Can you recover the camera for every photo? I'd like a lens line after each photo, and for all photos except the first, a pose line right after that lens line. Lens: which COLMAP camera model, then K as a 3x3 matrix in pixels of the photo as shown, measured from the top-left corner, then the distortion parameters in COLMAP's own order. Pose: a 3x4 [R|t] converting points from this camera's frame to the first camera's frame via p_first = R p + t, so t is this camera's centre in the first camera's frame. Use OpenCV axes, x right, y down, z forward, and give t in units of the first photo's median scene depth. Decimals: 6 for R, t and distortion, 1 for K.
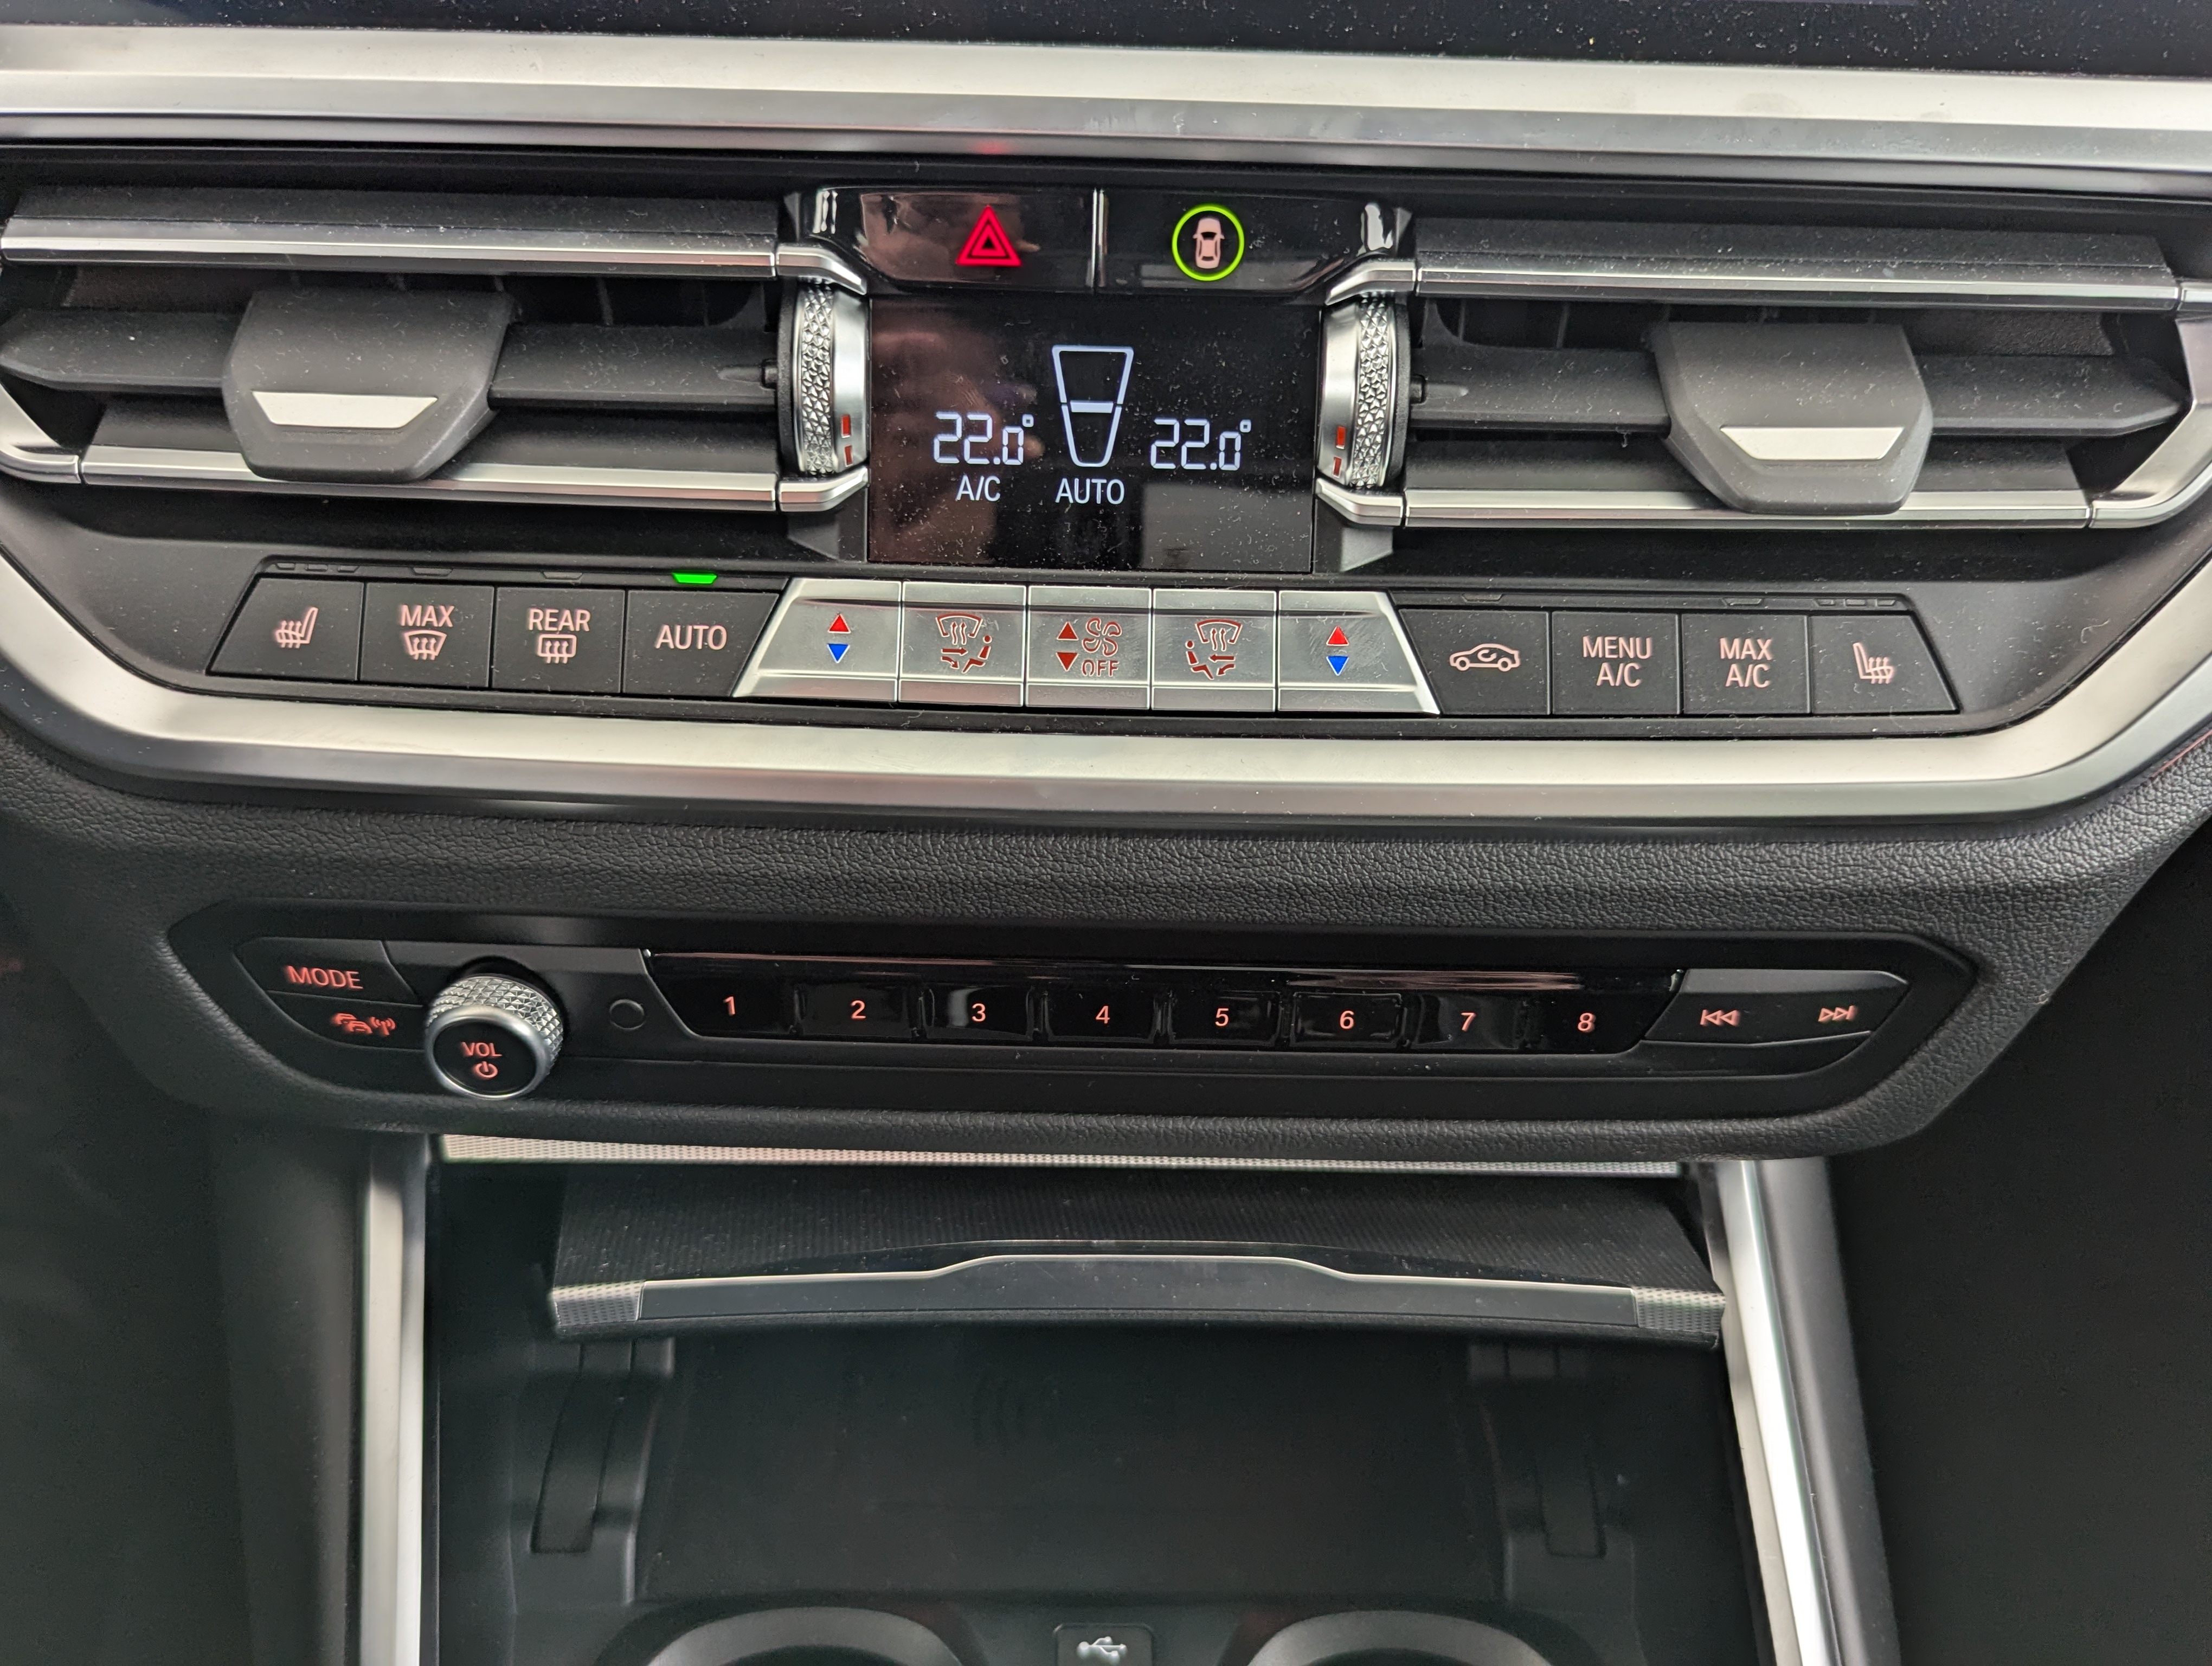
lens RADIAL K [[1925.8, 0, 1104.2], [0, 1925.8, 831.4], [0, 0, 1]] dist [-0.000541, 0.018035]
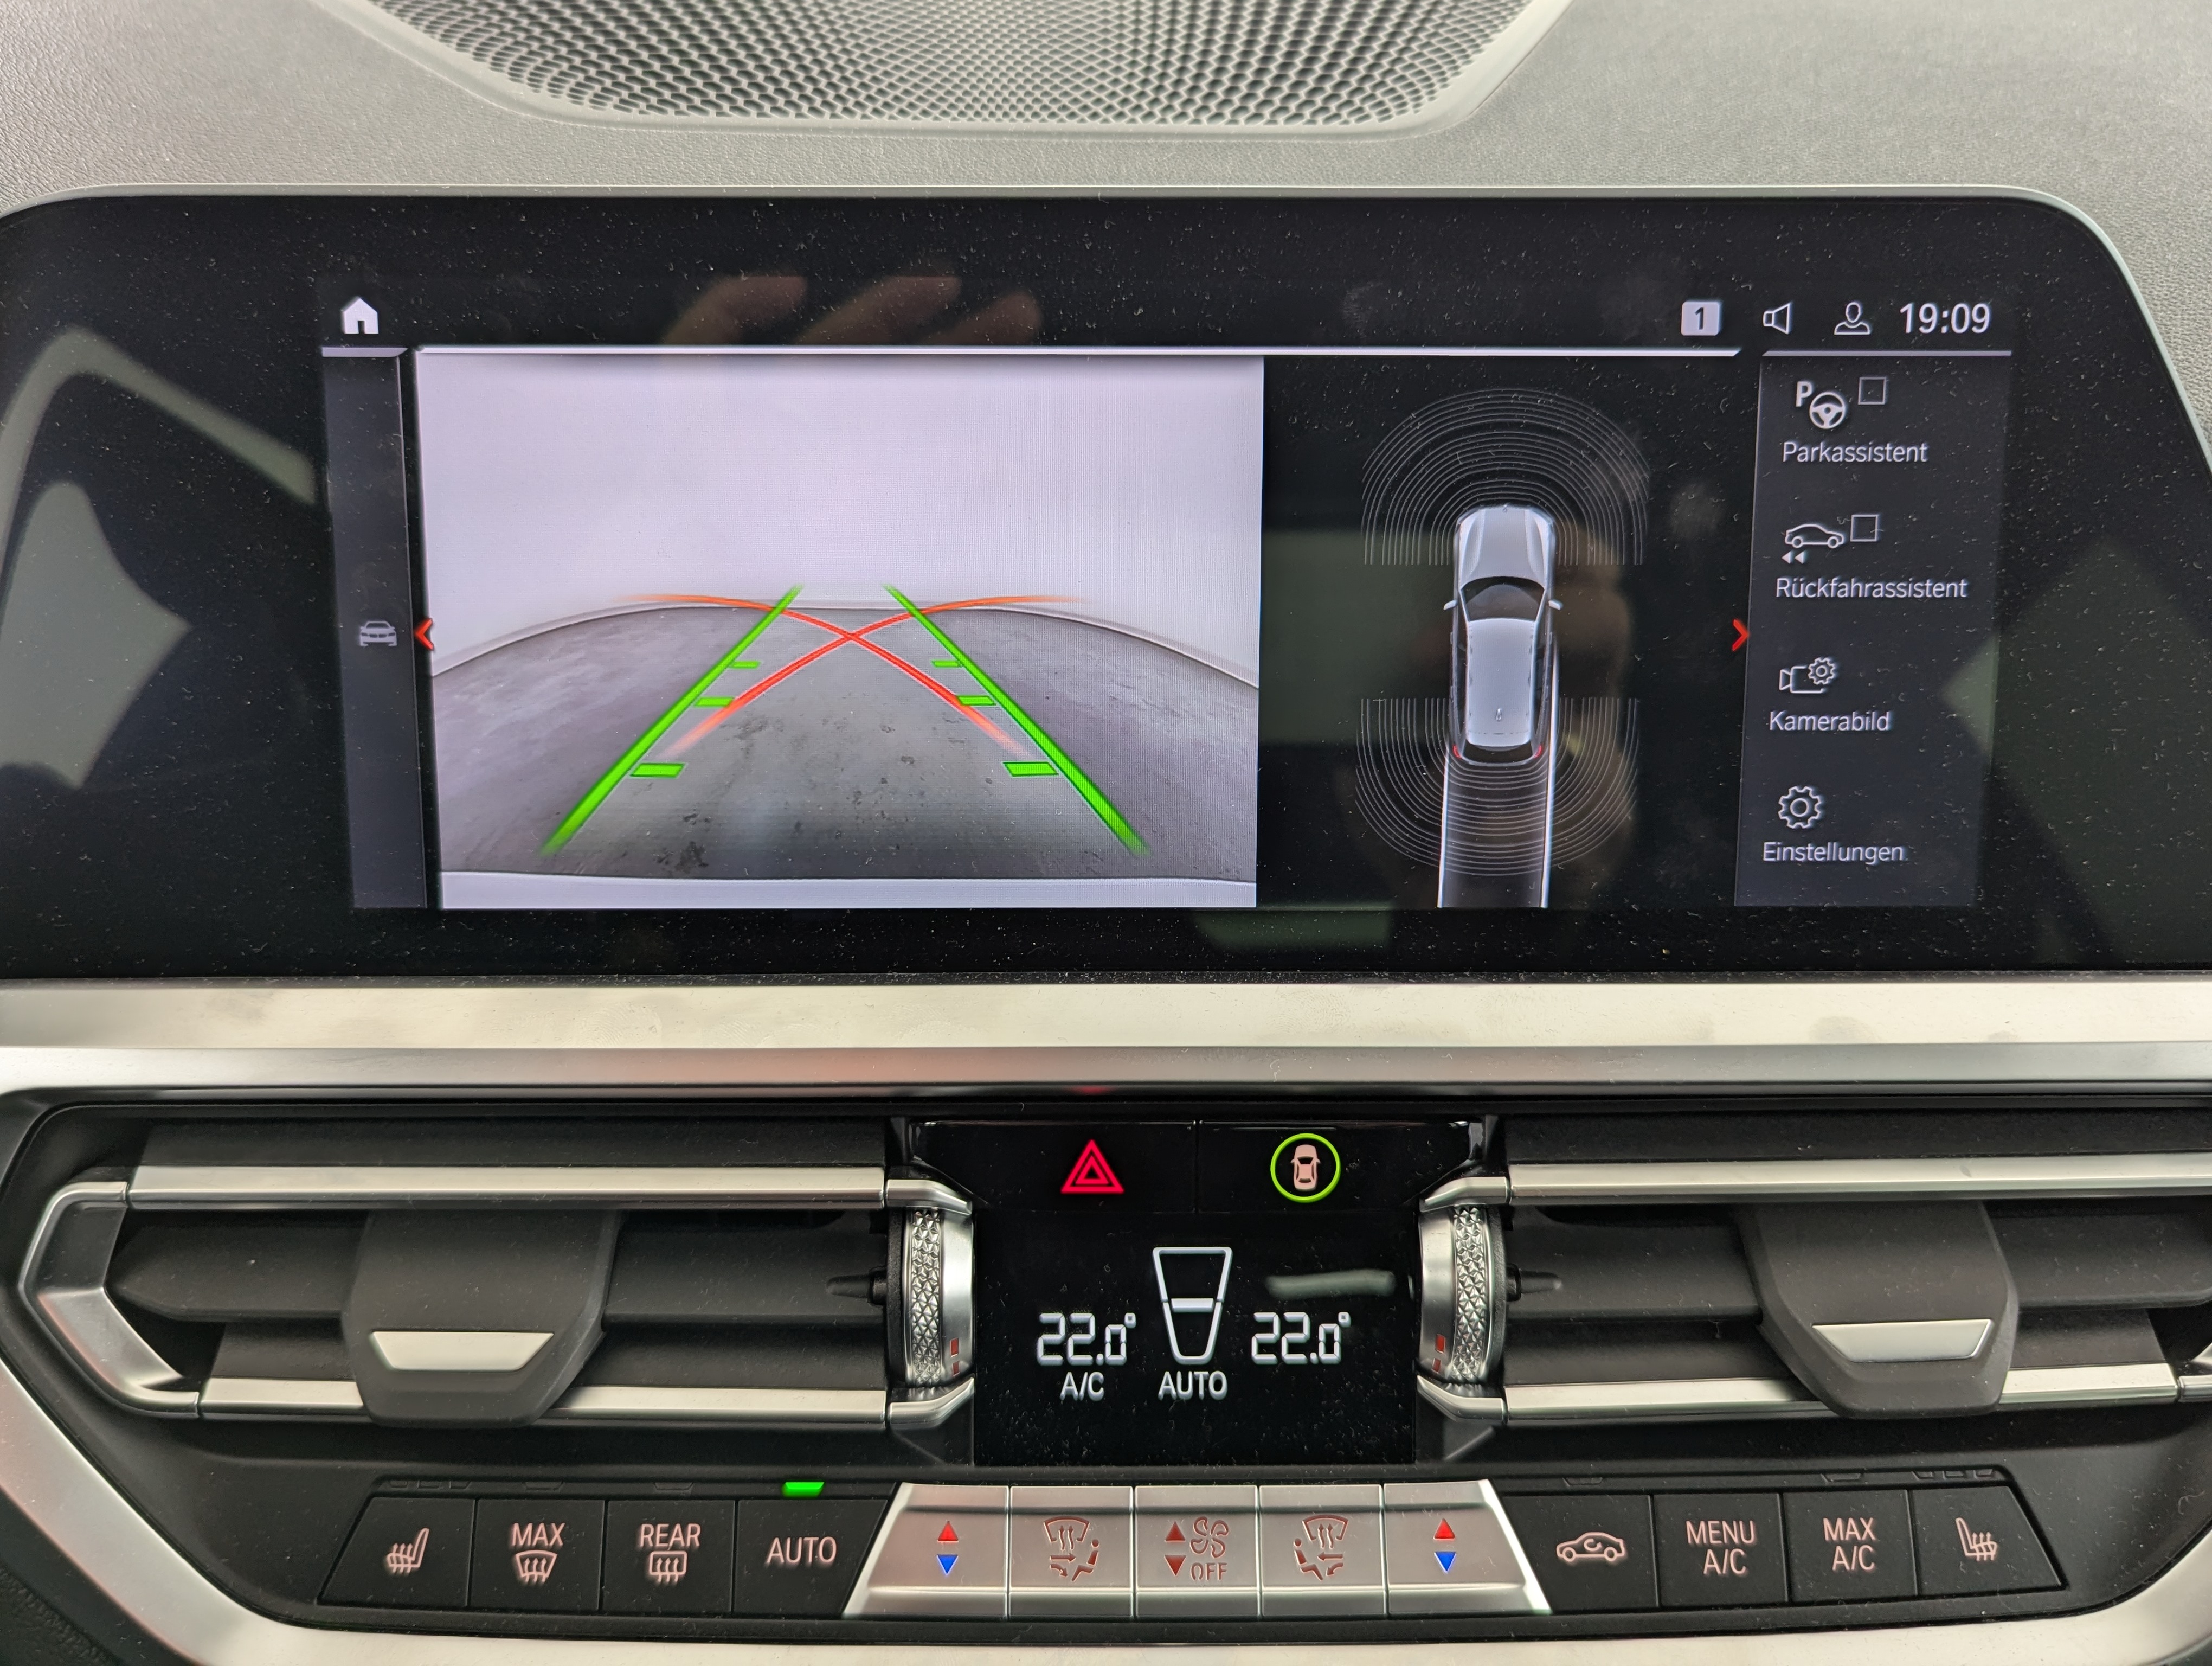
lens RADIAL K [[1925.8, 0, 1123.4], [0, 1925.8, 826.9], [0, 0, 1]] dist [-0.000541, 0.018035]
pose [[0.999700, -0.024156, 0.004146, -0.041464], [0.024463, 0.993860, -0.107908, -0.363316], [-0.001514, 0.107977, 0.994152, -0.040423]]
